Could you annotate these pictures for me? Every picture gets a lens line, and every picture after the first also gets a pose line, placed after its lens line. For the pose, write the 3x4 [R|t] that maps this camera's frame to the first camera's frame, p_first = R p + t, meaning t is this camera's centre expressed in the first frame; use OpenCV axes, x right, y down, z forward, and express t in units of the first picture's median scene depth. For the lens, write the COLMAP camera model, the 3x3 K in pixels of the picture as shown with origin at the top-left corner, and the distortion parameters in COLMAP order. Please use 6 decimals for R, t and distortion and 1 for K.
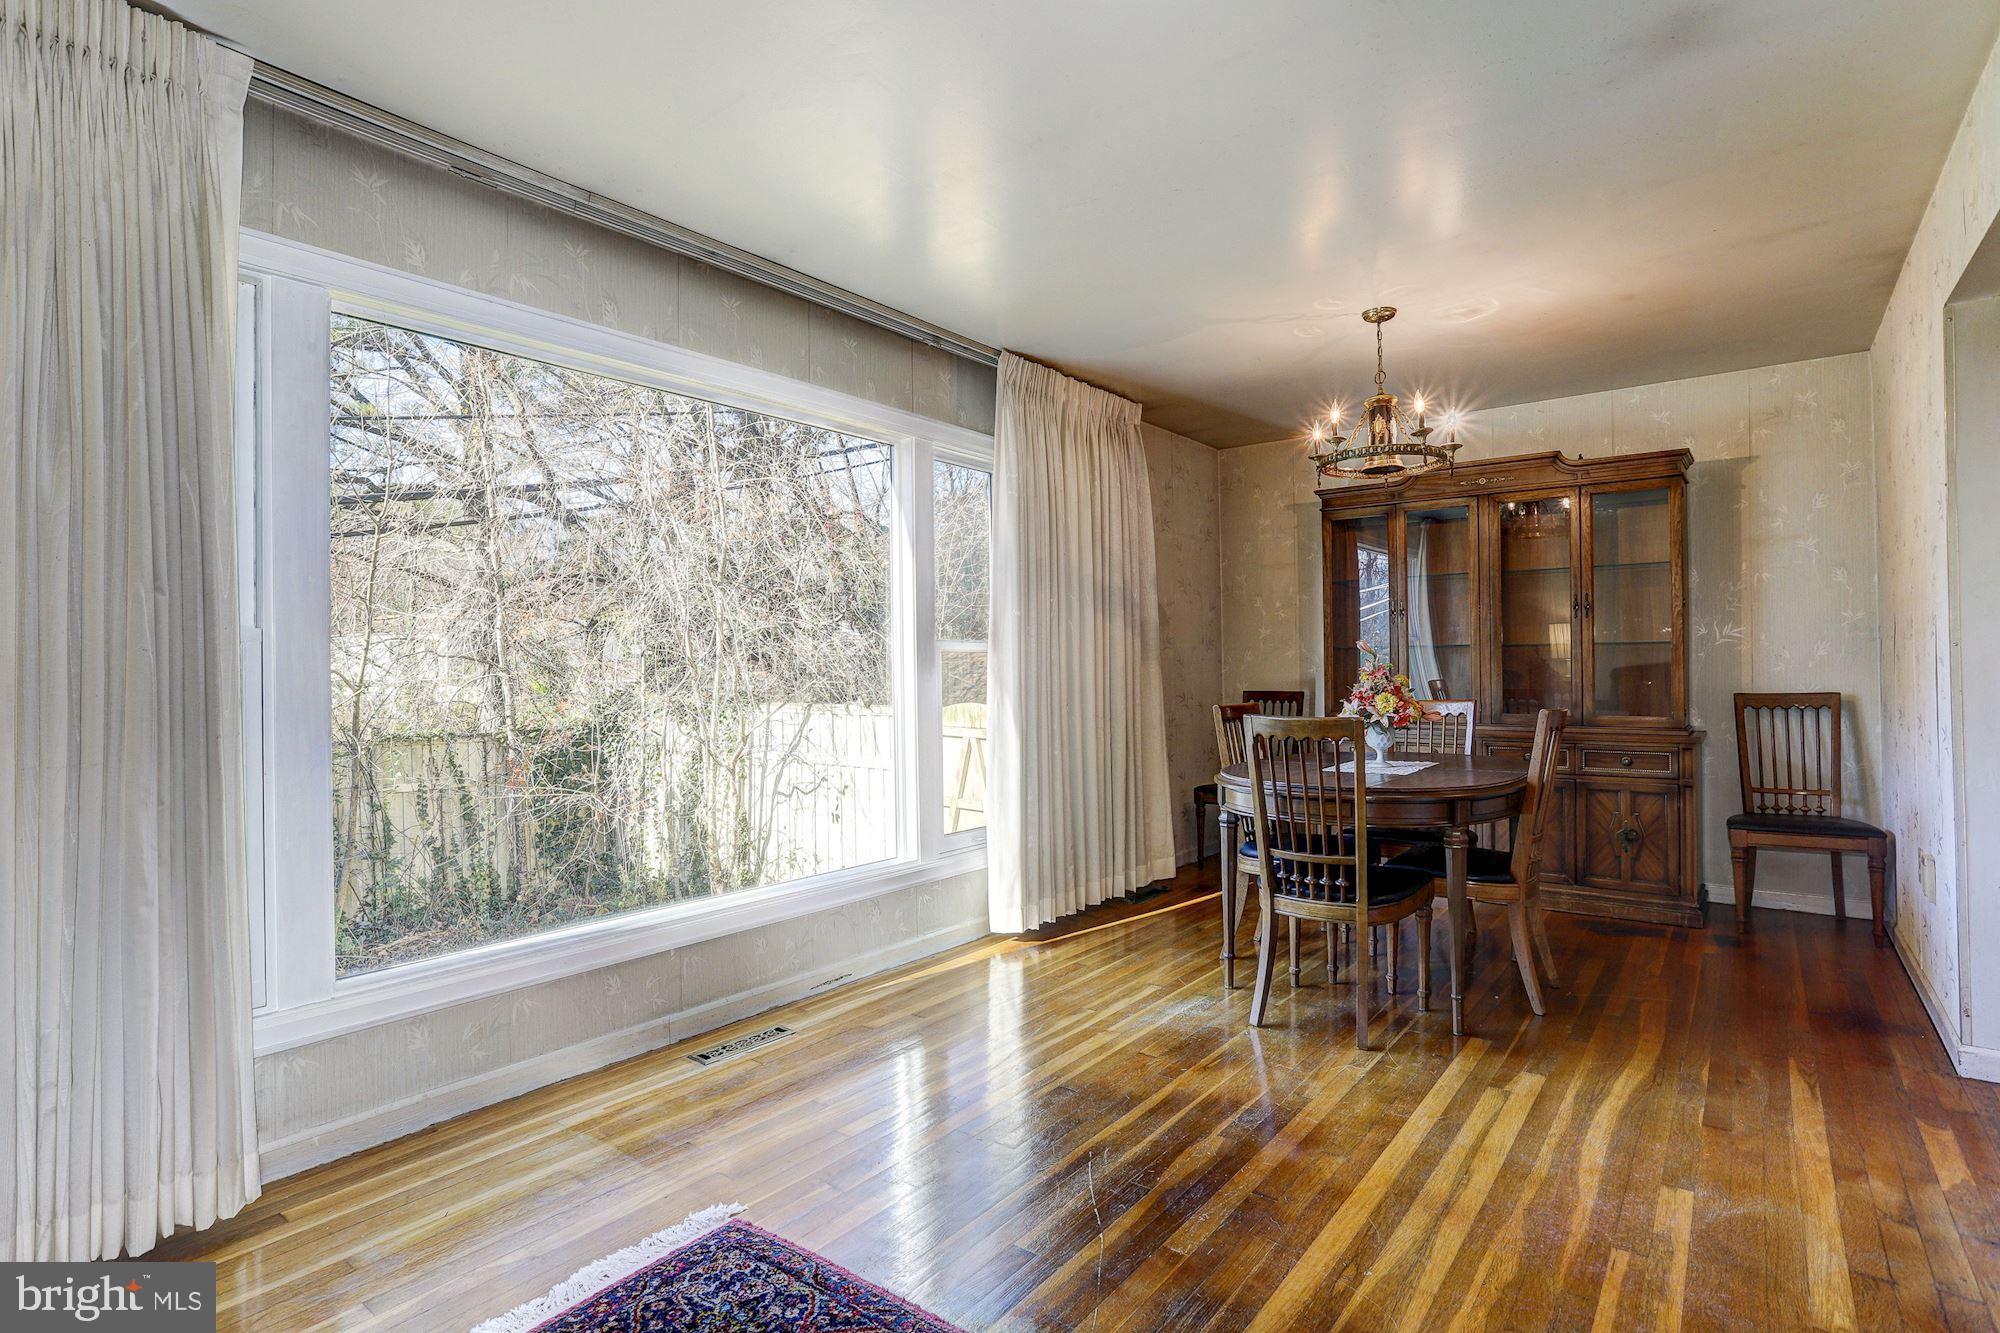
lens RADIAL K [[987.7, 0, 986.8], [0, 987.7, 663.1], [0, 0, 1]] dist [-0.059806, 0.032871]
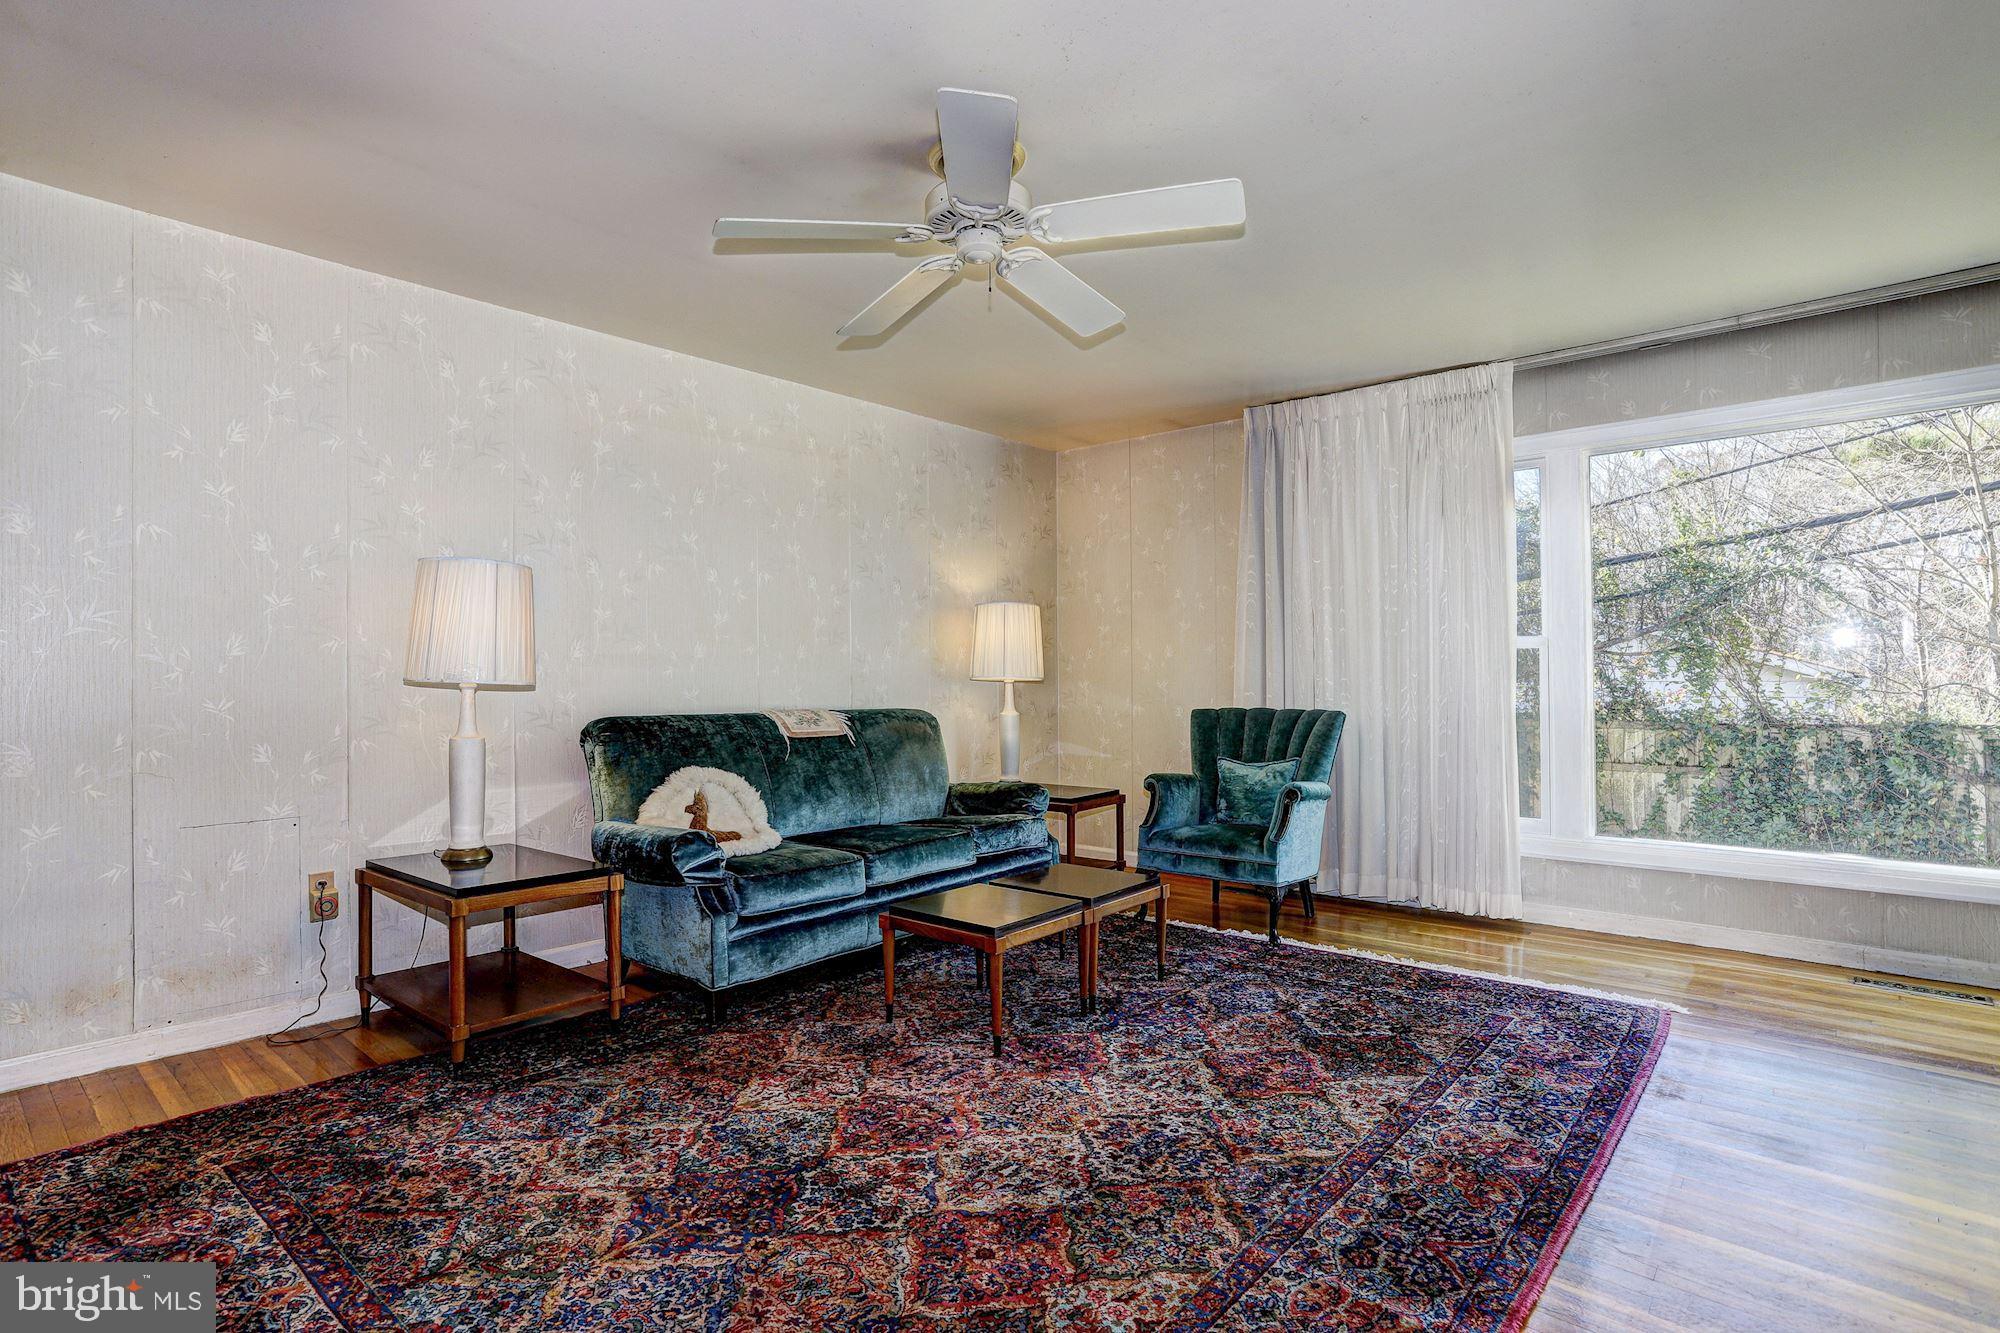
lens RADIAL K [[987.7, 0, 986.8], [0, 987.7, 663.1], [0, 0, 1]] dist [-0.059806, 0.032871]
pose [[-0.055534, 0.005902, -0.998439, 0.694525], [0.021607, 0.999755, 0.004708, -0.012600], [0.998223, -0.021312, -0.055648, -0.005466]]
